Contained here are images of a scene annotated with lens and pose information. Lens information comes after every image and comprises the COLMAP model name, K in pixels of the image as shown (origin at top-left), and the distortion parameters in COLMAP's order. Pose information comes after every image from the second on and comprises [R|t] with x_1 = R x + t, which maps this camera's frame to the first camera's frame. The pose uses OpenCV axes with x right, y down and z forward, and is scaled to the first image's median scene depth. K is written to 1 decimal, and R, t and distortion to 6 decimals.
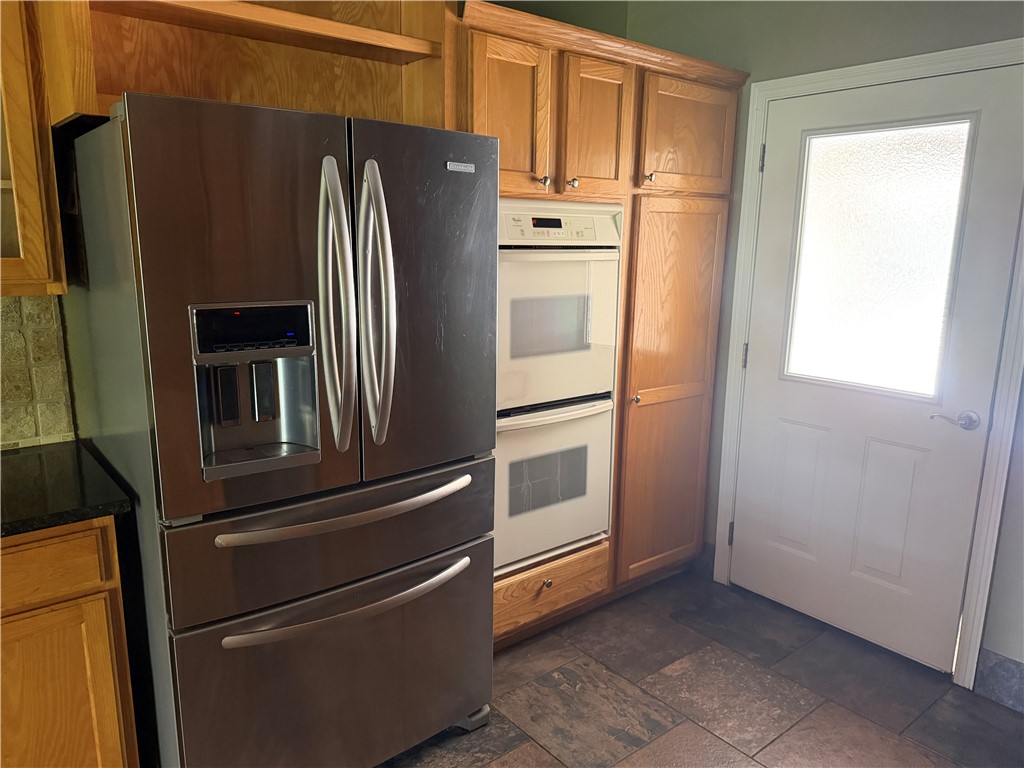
lens RADIAL K [[722.9, 0, 512.0], [0, 722.9, 384.0], [0, 0, 1]] dist [0.075898, -0.097752]
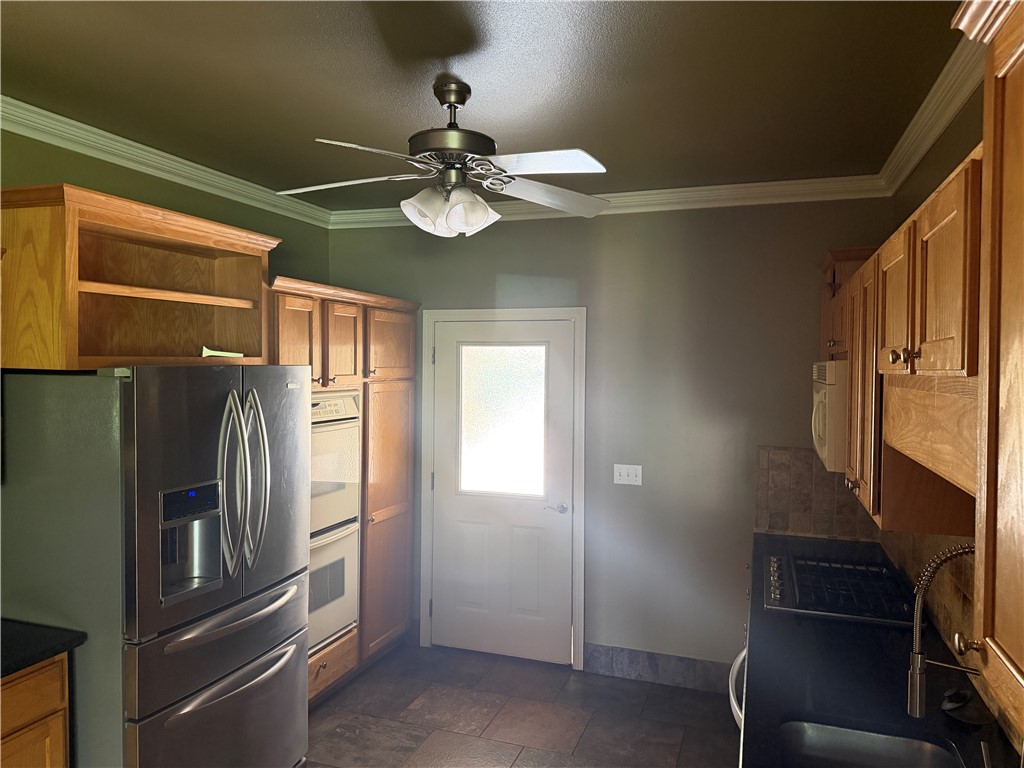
lens RADIAL K [[722.9, 0, 512.0], [0, 722.9, 384.0], [0, 0, 1]] dist [0.075898, -0.097752]
pose [[0.856363, -0.026104, 0.515714, -0.350805], [0.108400, 0.985555, -0.130116, -0.028505], [-0.504869, 0.167330, 0.846823, -0.437335]]
